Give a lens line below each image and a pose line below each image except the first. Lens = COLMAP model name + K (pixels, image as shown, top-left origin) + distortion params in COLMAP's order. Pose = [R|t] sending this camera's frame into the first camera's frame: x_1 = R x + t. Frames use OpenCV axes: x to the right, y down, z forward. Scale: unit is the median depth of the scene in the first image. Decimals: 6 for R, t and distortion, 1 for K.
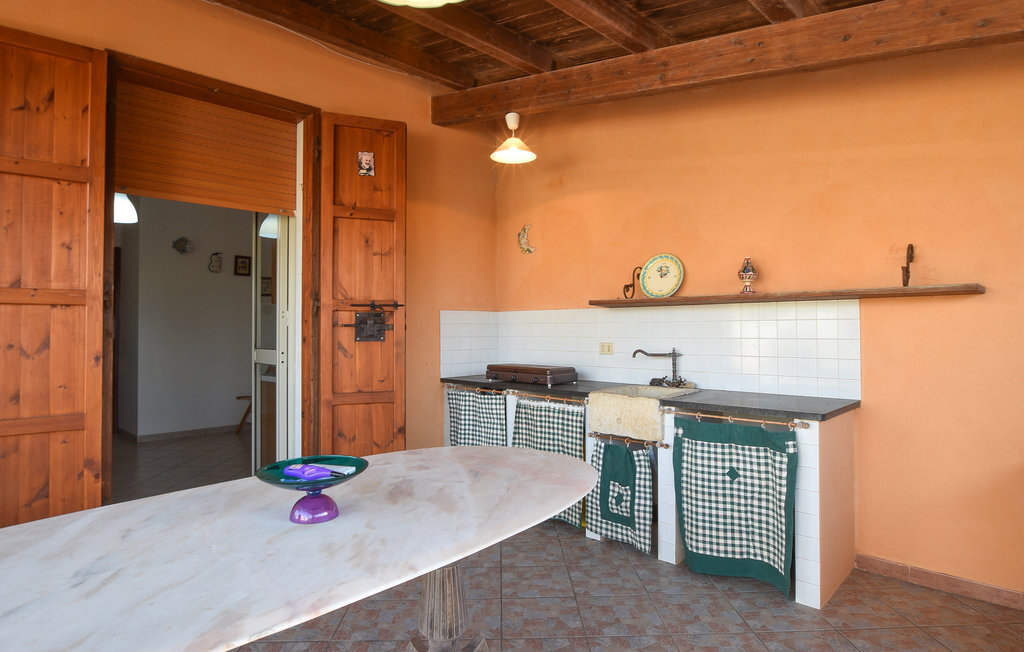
lens RADIAL K [[565.0, 0, 512.1], [0, 565.0, 316.8], [0, 0, 1]] dist [-0.004659, -0.001222]
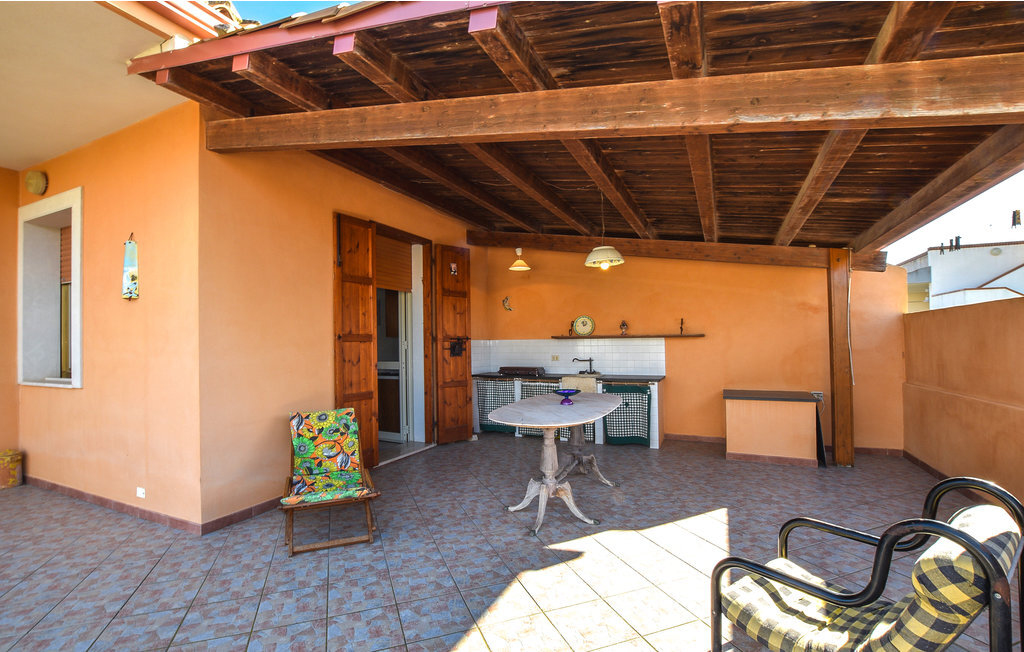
lens RADIAL K [[446.1, 0, 499.7], [0, 446.1, 325.1], [0, 0, 1]] dist [-0.030608, 0.000000]
pose [[0.948036, 0.007504, 0.318074, -0.635393], [-0.000161, 0.999733, -0.023106, -0.033142], [-0.318162, 0.021854, 0.947784, -0.597082]]
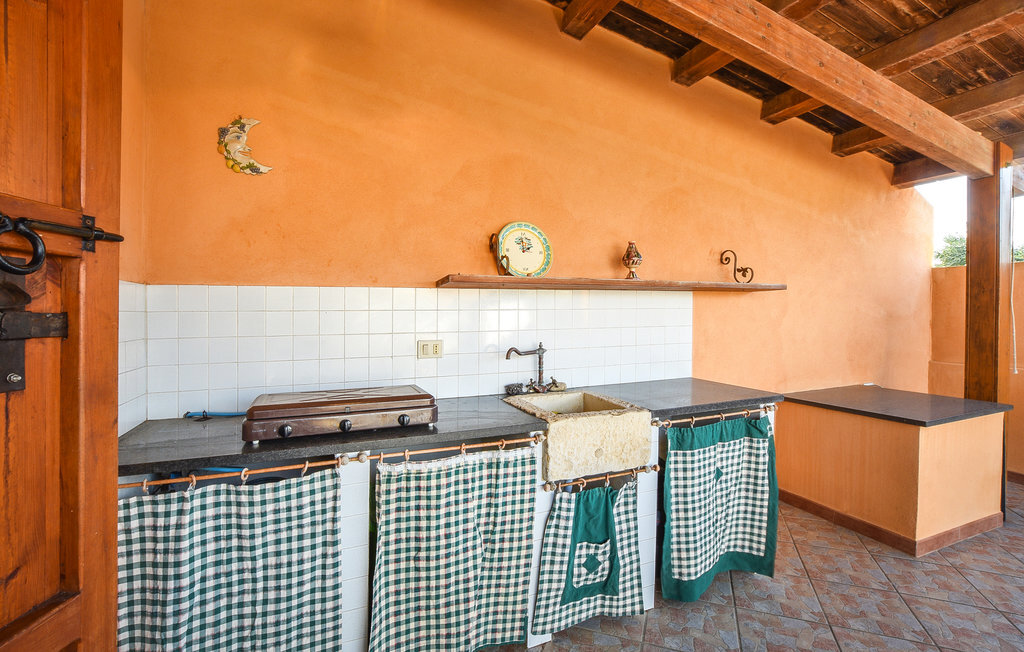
lens RADIAL K [[446.1, 0, 499.7], [0, 446.1, 325.1], [0, 0, 1]] dist [-0.030608, 0.000000]
pose [[0.402339, -0.022247, 0.915220, -0.311845], [-0.009618, 0.999547, 0.028525, 0.012845], [-0.915440, -0.020279, 0.401943, 0.800573]]
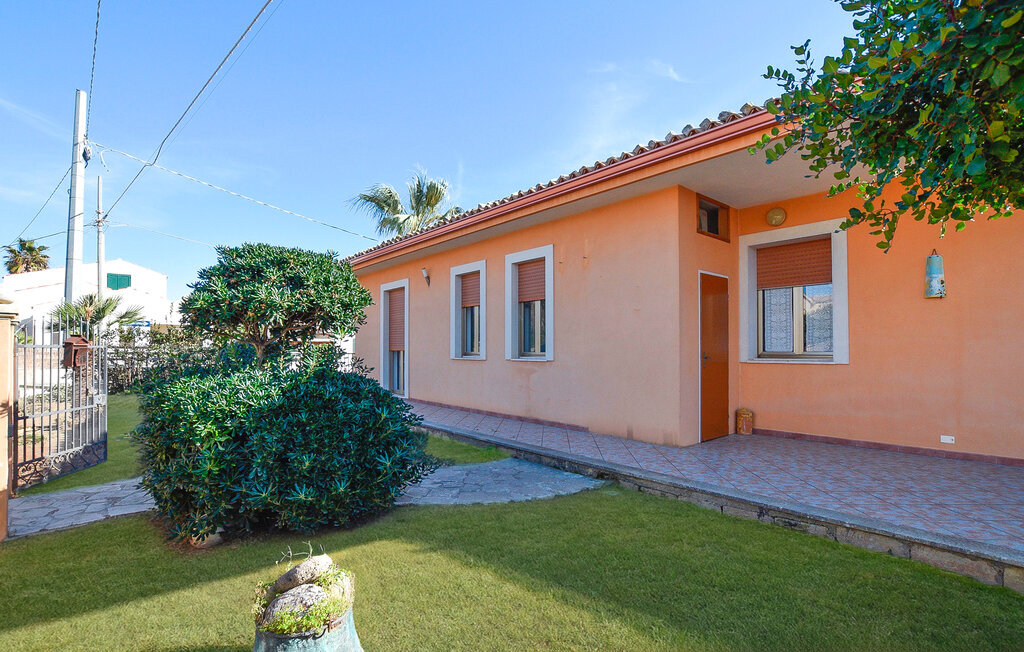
lens RADIAL K [[476.5, 0, 513.2], [0, 476.5, 345.5], [0, 0, 1]] dist [-0.020755, 0.000071]
pose [[0.997106, 0.006175, -0.075777, -2.336816], [-0.005301, 0.999917, 0.011729, 0.023373], [0.075843, -0.011294, 0.997056, -0.943575]]
